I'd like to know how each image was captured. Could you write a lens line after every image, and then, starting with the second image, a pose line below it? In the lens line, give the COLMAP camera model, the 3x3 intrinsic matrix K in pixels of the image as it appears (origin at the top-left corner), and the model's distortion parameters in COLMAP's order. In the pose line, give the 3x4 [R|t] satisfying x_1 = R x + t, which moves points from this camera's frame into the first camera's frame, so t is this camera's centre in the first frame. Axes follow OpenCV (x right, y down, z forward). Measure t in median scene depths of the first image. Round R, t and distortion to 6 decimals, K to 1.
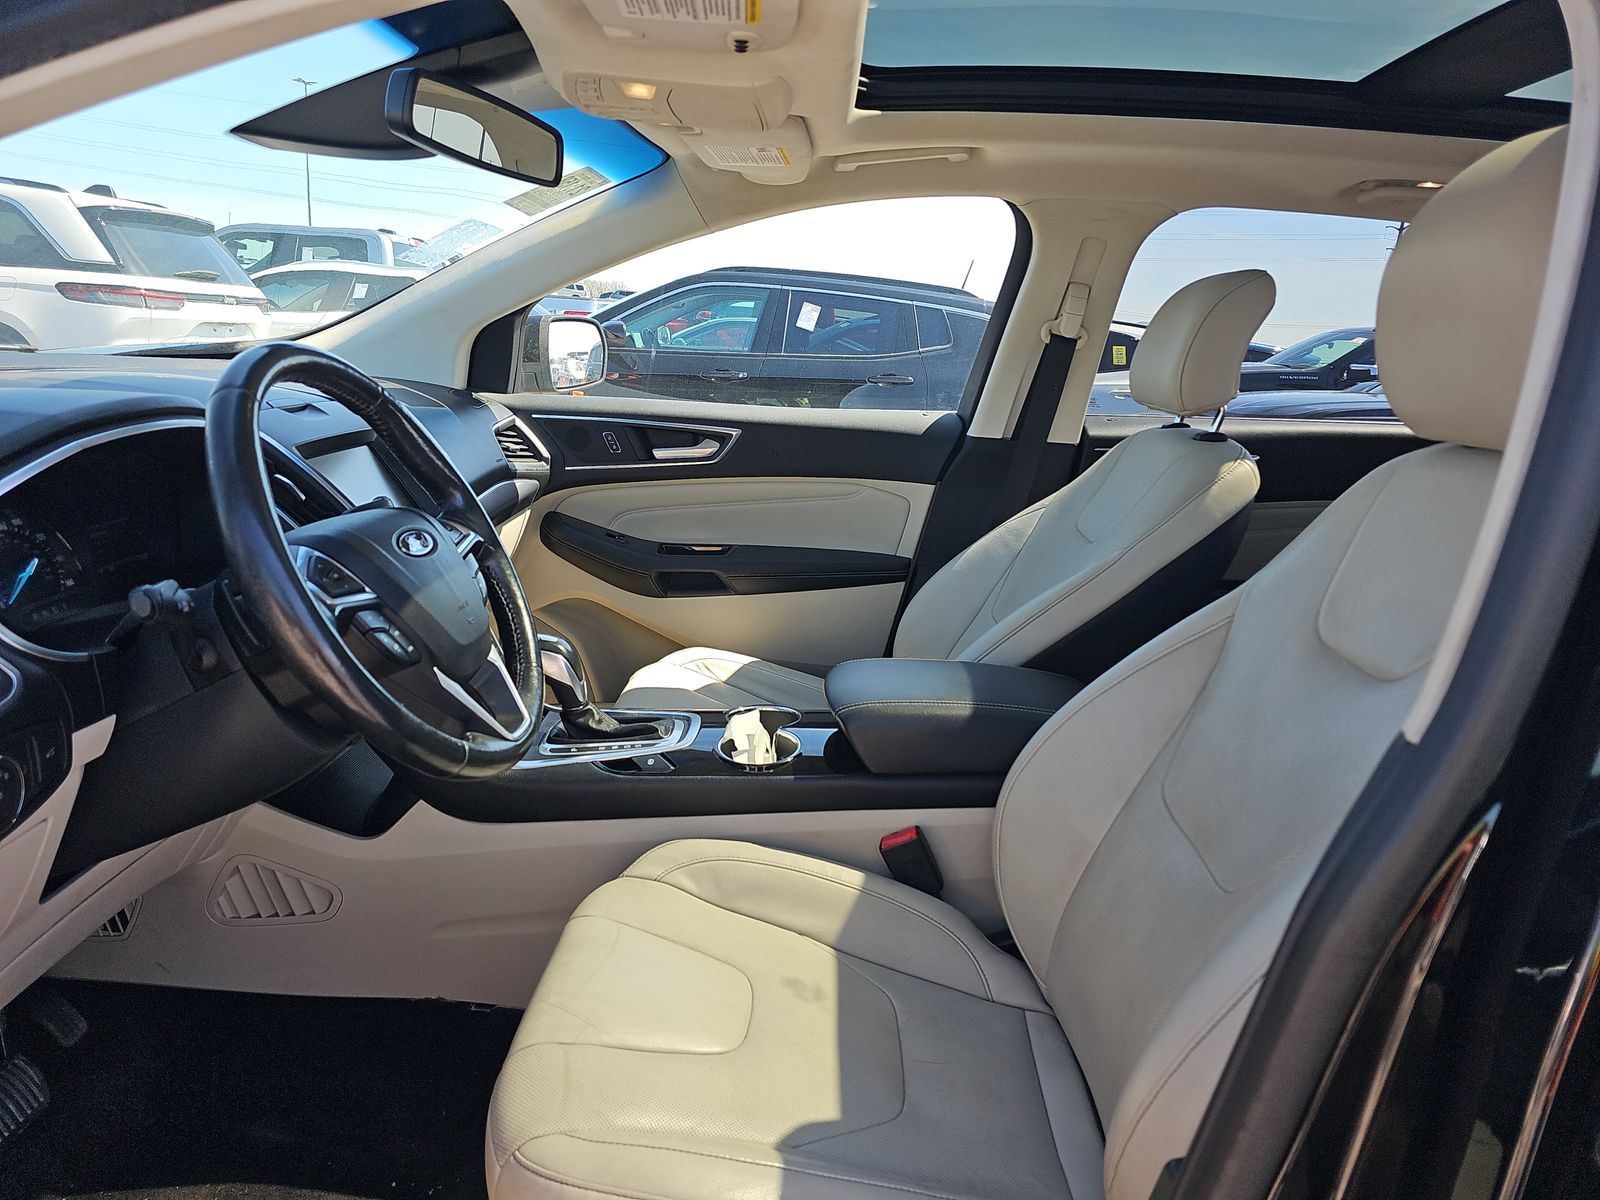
lens RADIAL K [[1078.2, 0, 793.2], [0, 1078.2, 606.9], [0, 0, 1]] dist [0.056425, -0.059870]
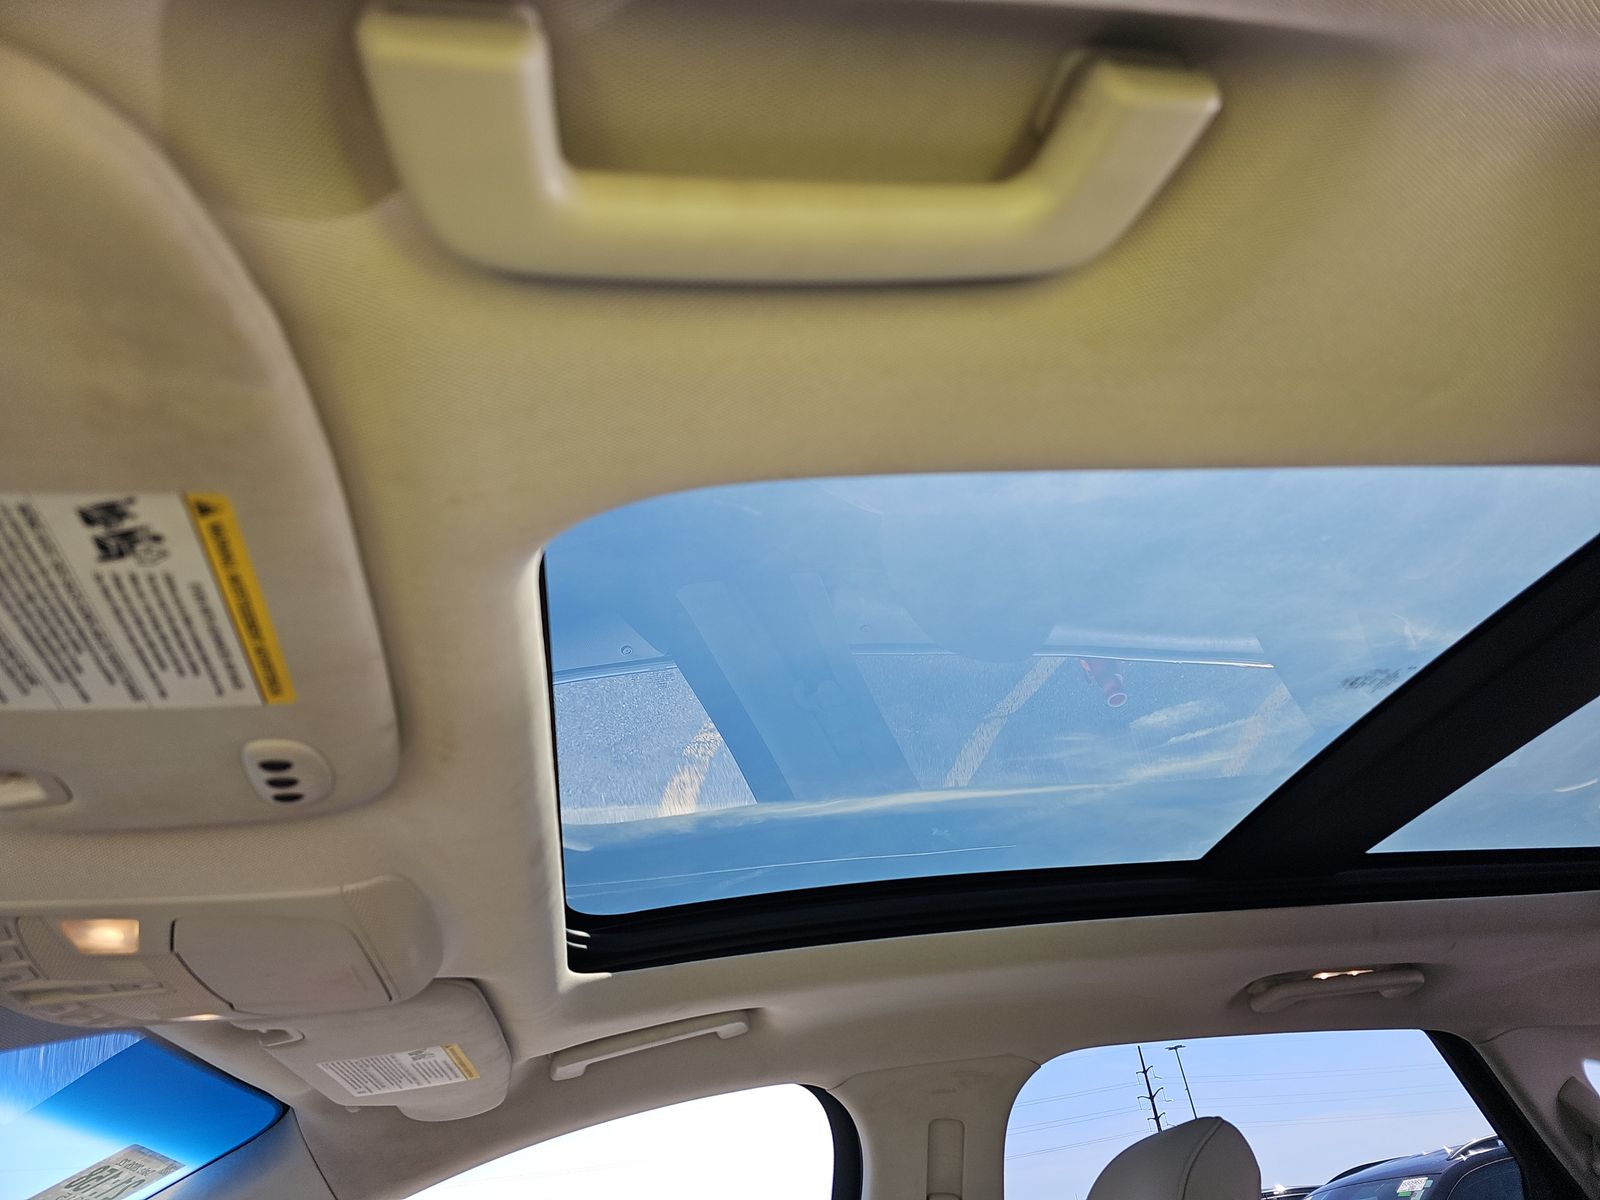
lens RADIAL K [[1078.2, 0, 793.2], [0, 1078.2, 606.9], [0, 0, 1]] dist [0.056425, -0.059870]
pose [[0.967396, -0.062029, 0.245555, 0.038320], [0.223078, 0.667762, -0.710162, -0.098612], [-0.119921, 0.741786, 0.659827, 0.358896]]
